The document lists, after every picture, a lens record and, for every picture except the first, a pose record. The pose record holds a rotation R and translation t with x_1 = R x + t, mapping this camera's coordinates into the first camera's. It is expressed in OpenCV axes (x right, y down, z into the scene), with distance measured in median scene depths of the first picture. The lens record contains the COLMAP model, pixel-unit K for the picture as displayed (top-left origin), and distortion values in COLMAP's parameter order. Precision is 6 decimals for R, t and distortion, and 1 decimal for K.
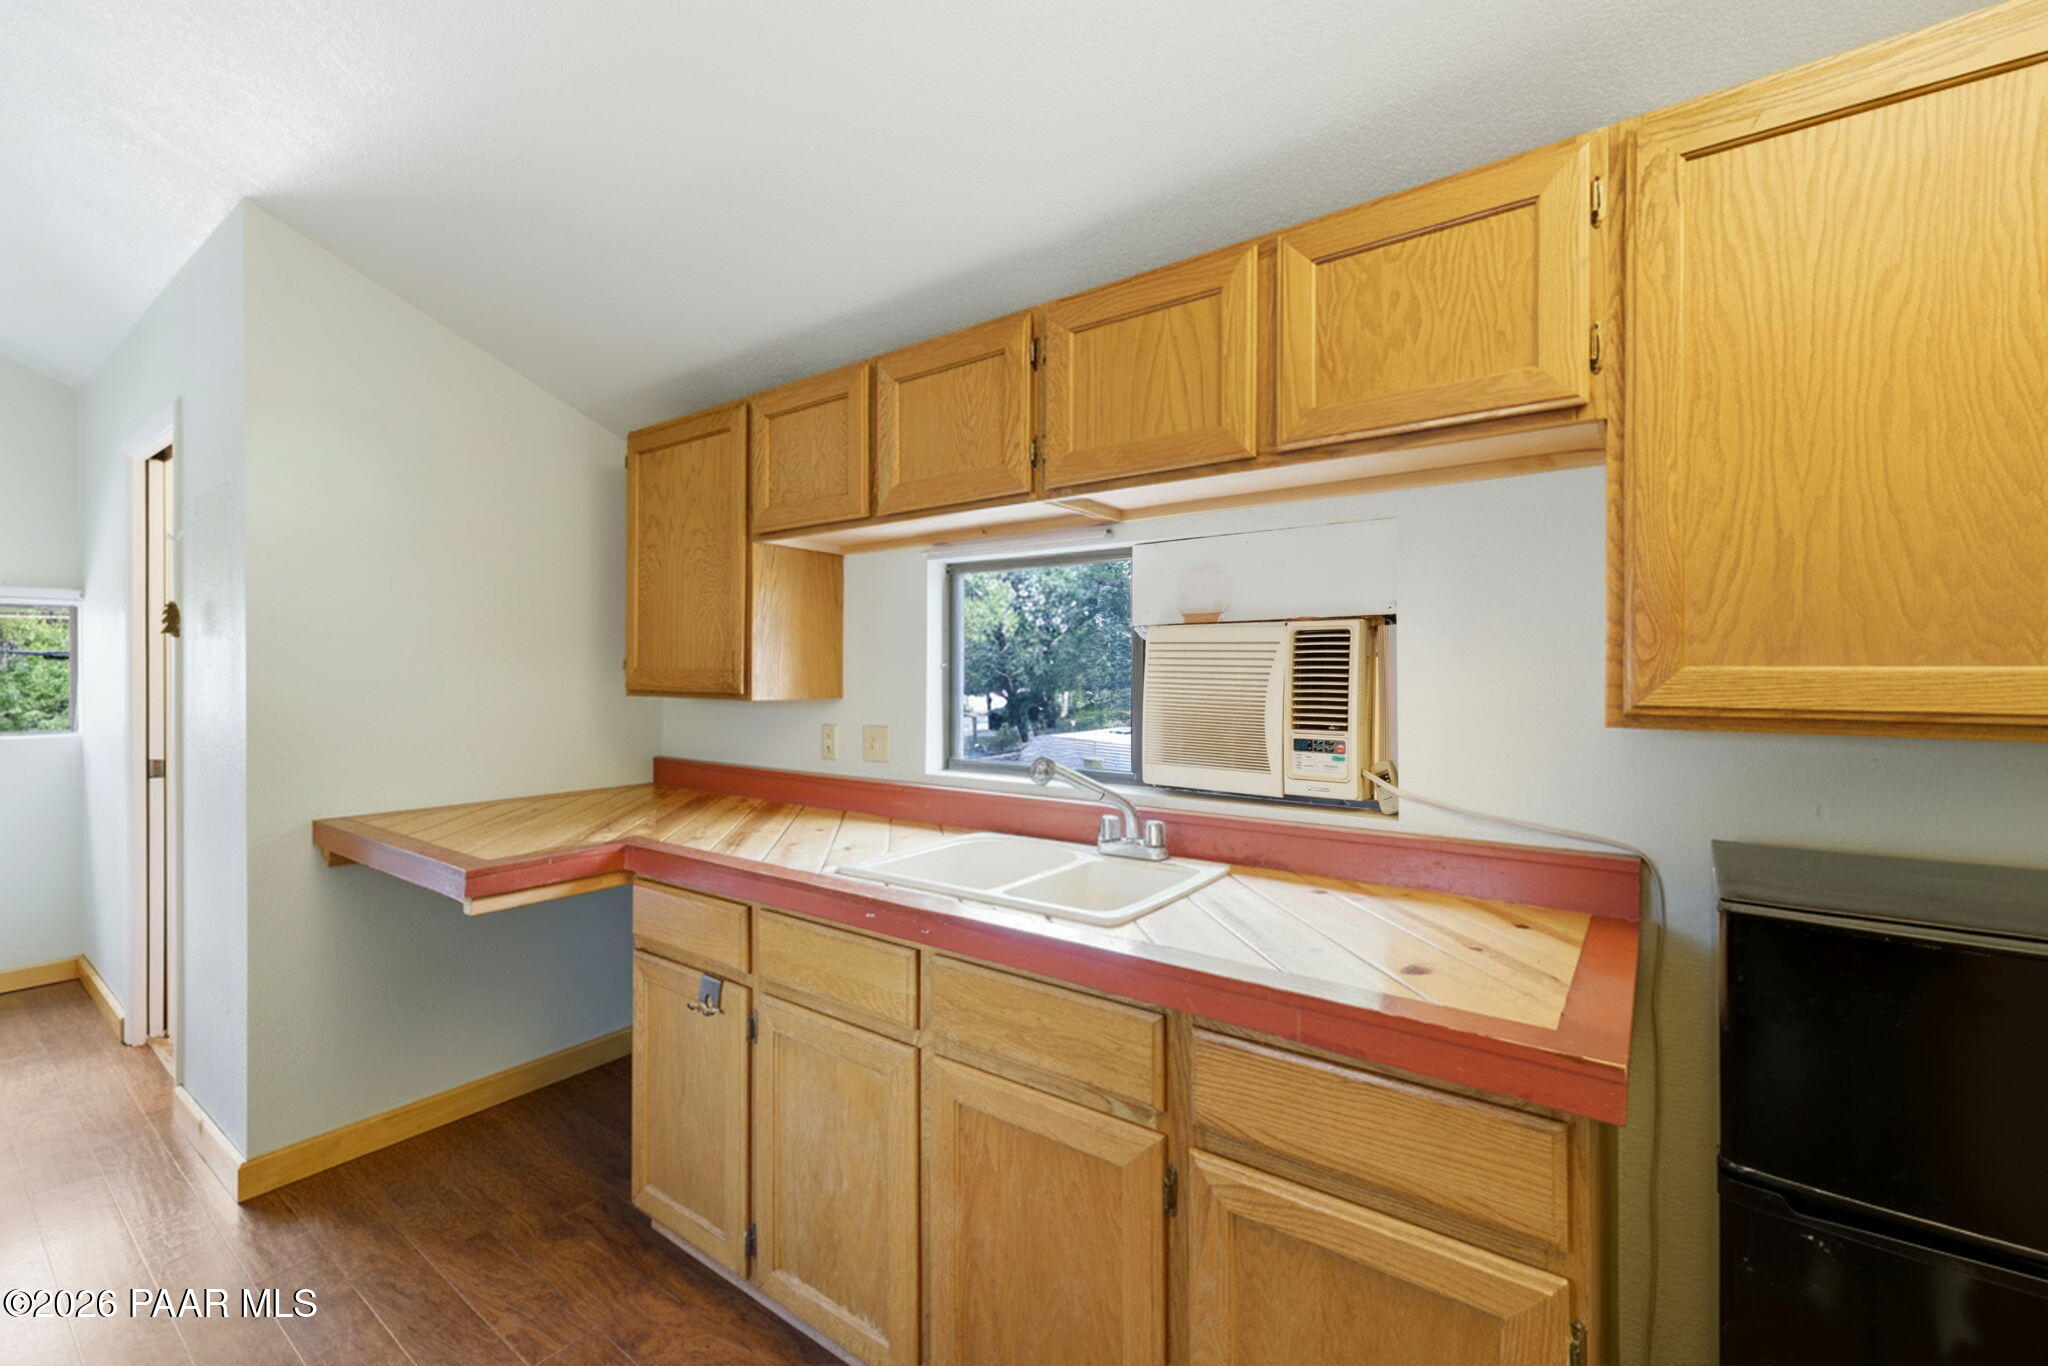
lens RADIAL K [[858.5, 0, 1030.0], [0, 858.5, 673.3], [0, 0, 1]] dist [0.001256, -0.000422]
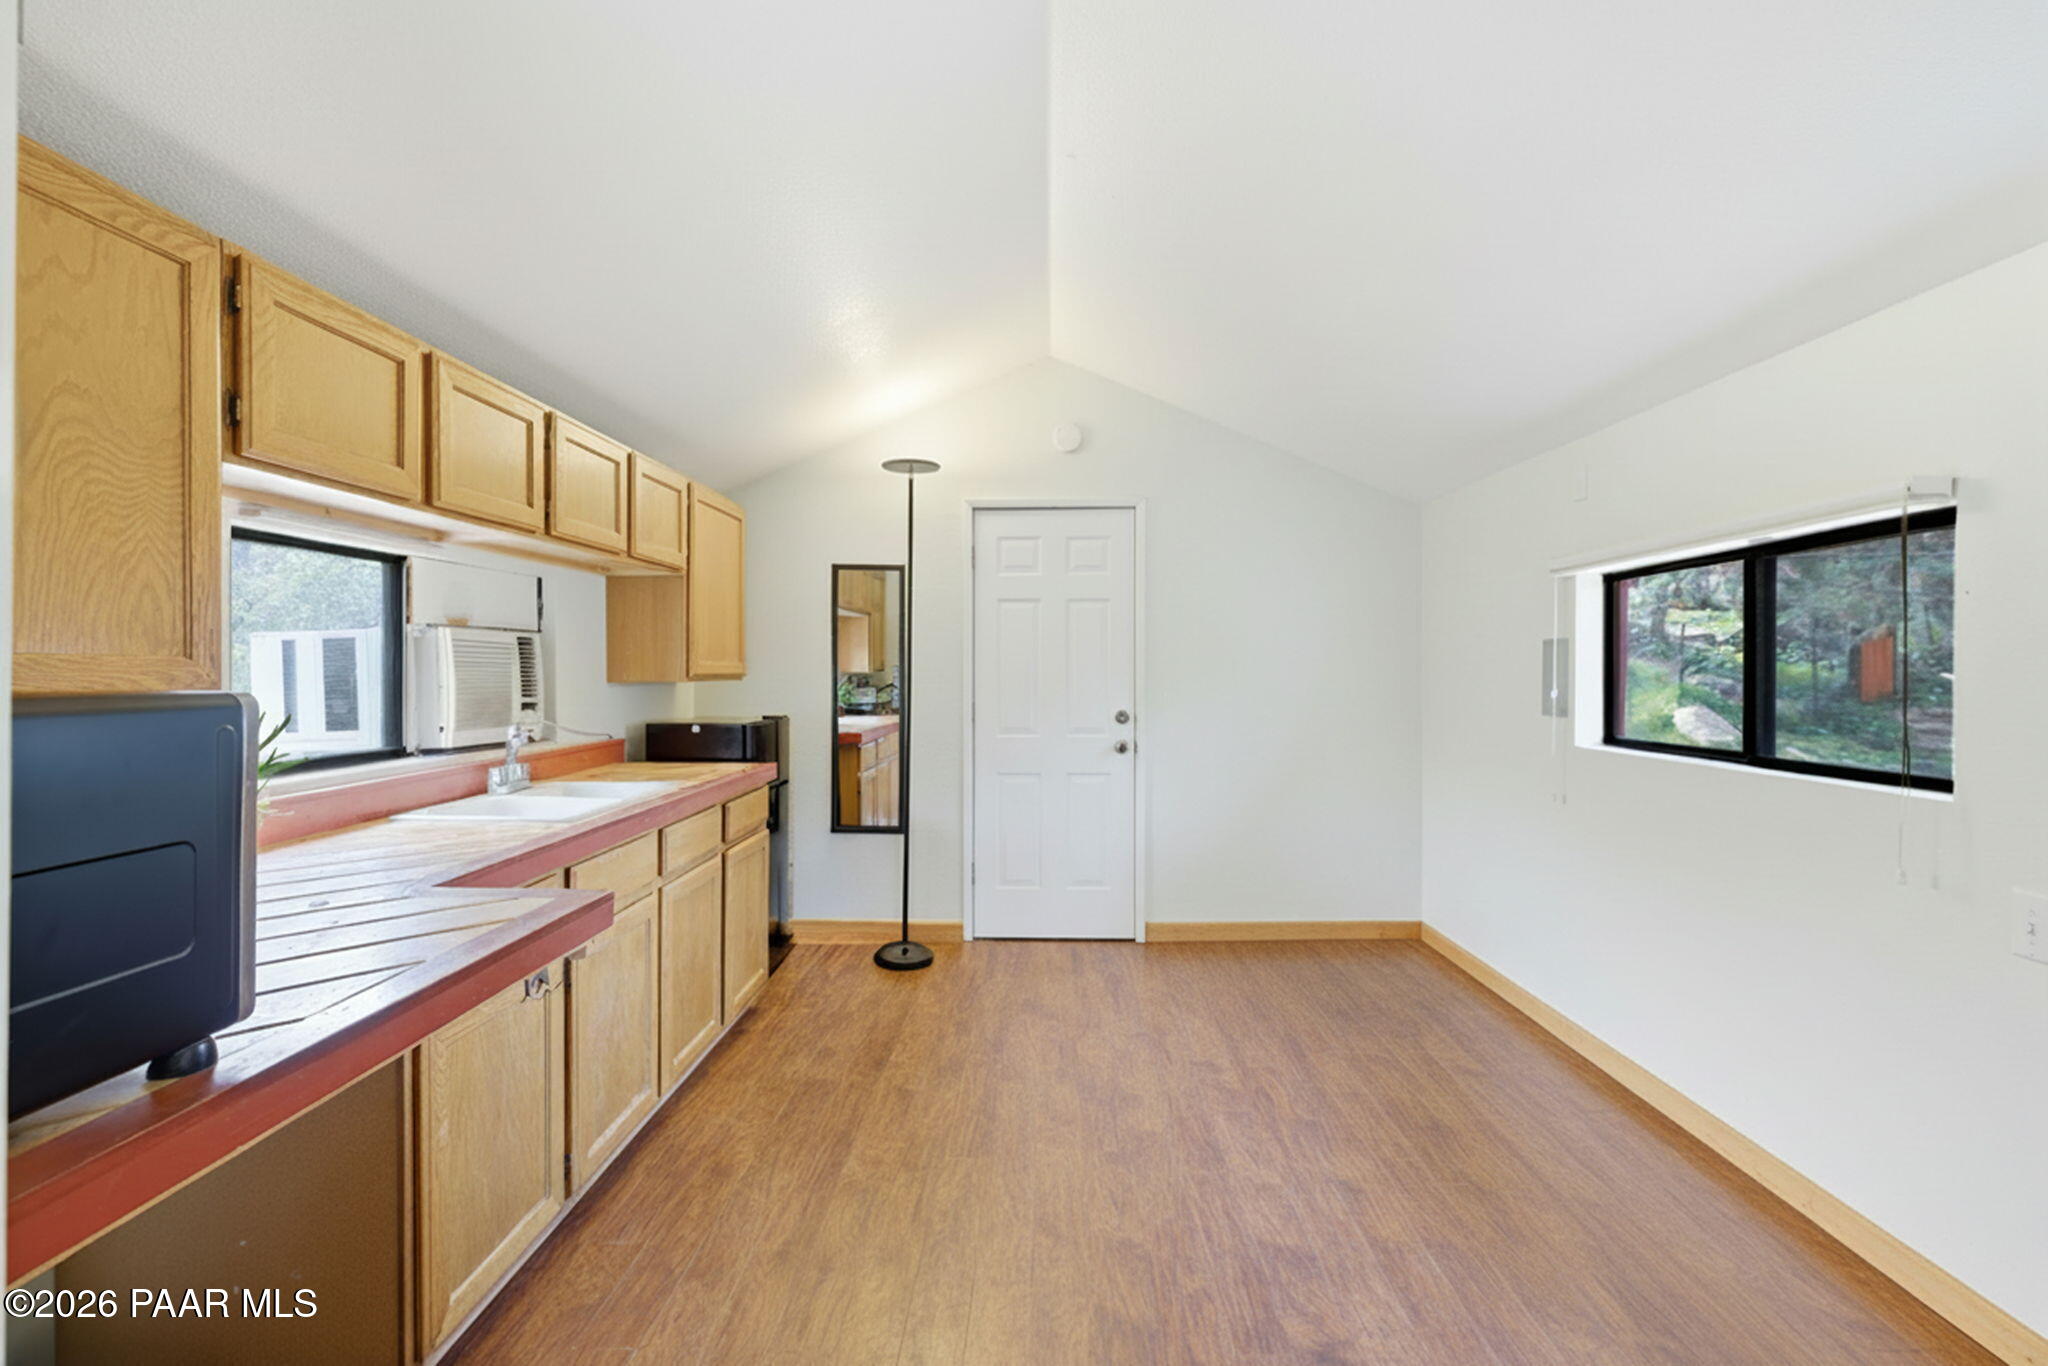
lens RADIAL K [[889.6, 0, 1020.4], [0, 889.6, 657.3], [0, 0, 1]] dist [0.000746, -0.001288]
pose [[-0.555057, 0.004752, 0.831799, -1.486088], [0.005531, 0.999983, -0.002022, -0.001723], [-0.831794, 0.003479, -0.555074, 1.045969]]
